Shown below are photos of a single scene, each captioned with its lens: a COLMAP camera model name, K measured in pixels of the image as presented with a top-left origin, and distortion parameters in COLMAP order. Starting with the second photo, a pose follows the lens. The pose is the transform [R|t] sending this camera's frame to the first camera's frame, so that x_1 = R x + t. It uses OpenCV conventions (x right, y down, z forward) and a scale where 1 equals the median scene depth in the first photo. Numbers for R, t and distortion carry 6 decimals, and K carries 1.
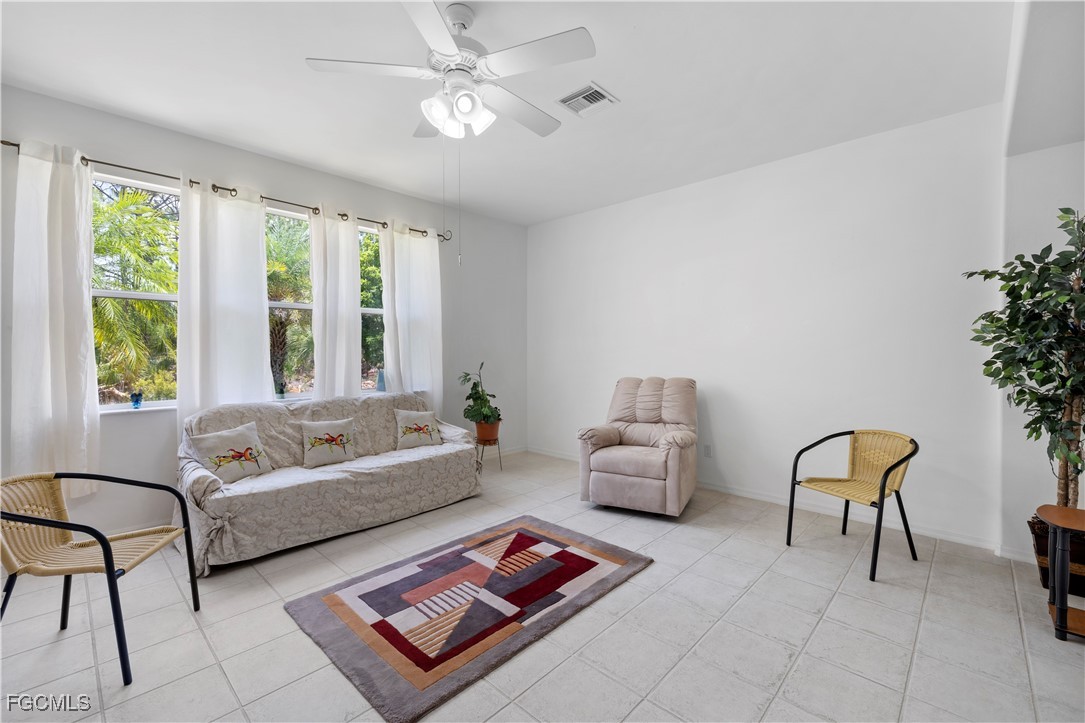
lens RADIAL K [[463.7, 0, 534.3], [0, 463.7, 359.7], [0, 0, 1]] dist [0.008132, 0.000001]
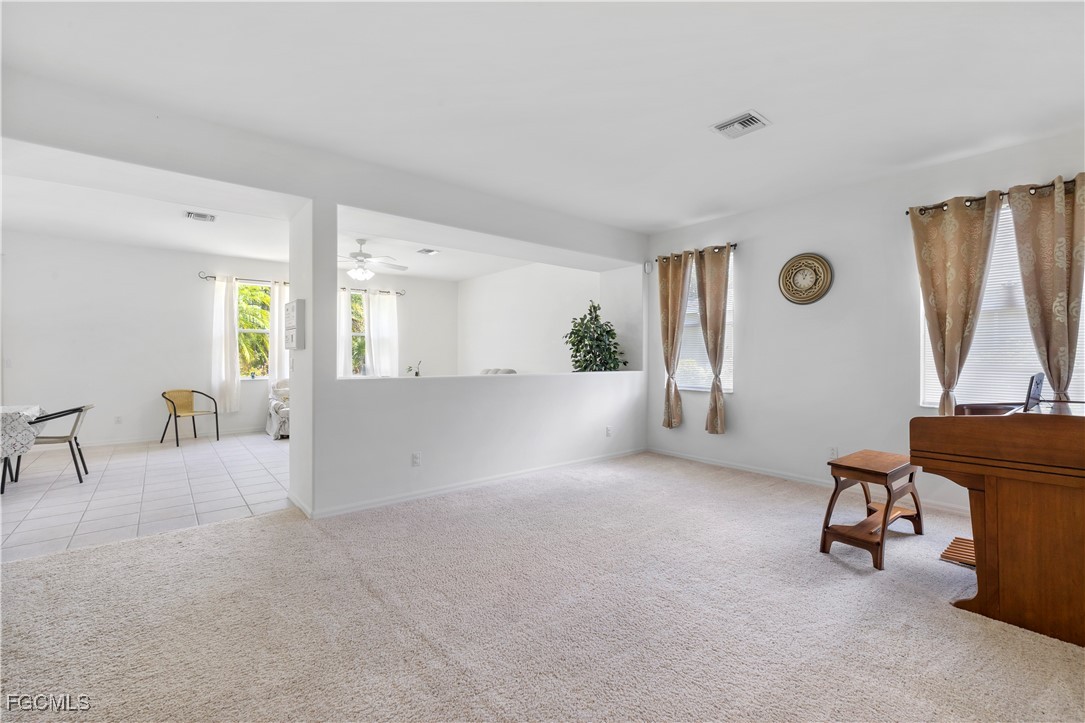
lens RADIAL K [[462.3, 0, 541.0], [0, 462.3, 354.3], [0, 0, 1]] dist [0.000198, 0.000070]
pose [[0.994264, 0.002751, -0.106917, 0.895016], [-0.004249, 0.999896, -0.013784, 0.005544], [0.106868, 0.014159, 0.994172, -1.237621]]
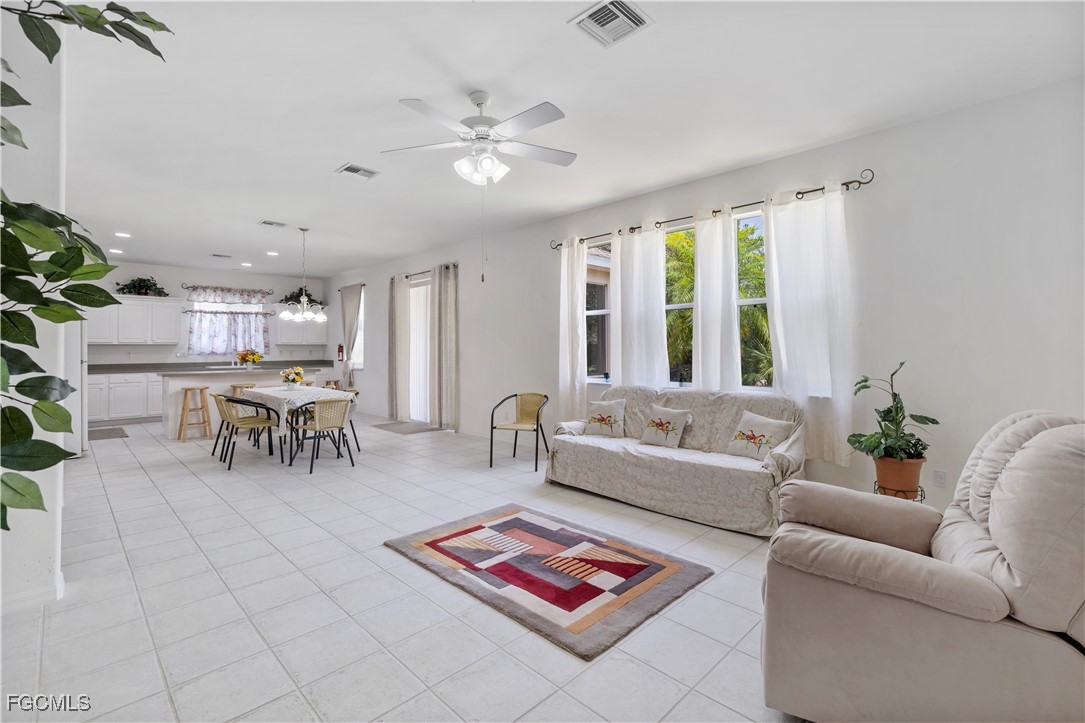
lens RADIAL K [[485.2, 0, 541.9], [0, 485.2, 350.5], [0, 0, 1]] dist [-0.002339, 0.000020]
pose [[-0.031155, 0.003074, -0.999510, 0.862828], [-0.010392, 0.999940, 0.003400, -0.009009], [0.999461, 0.010493, -0.031121, 0.868209]]
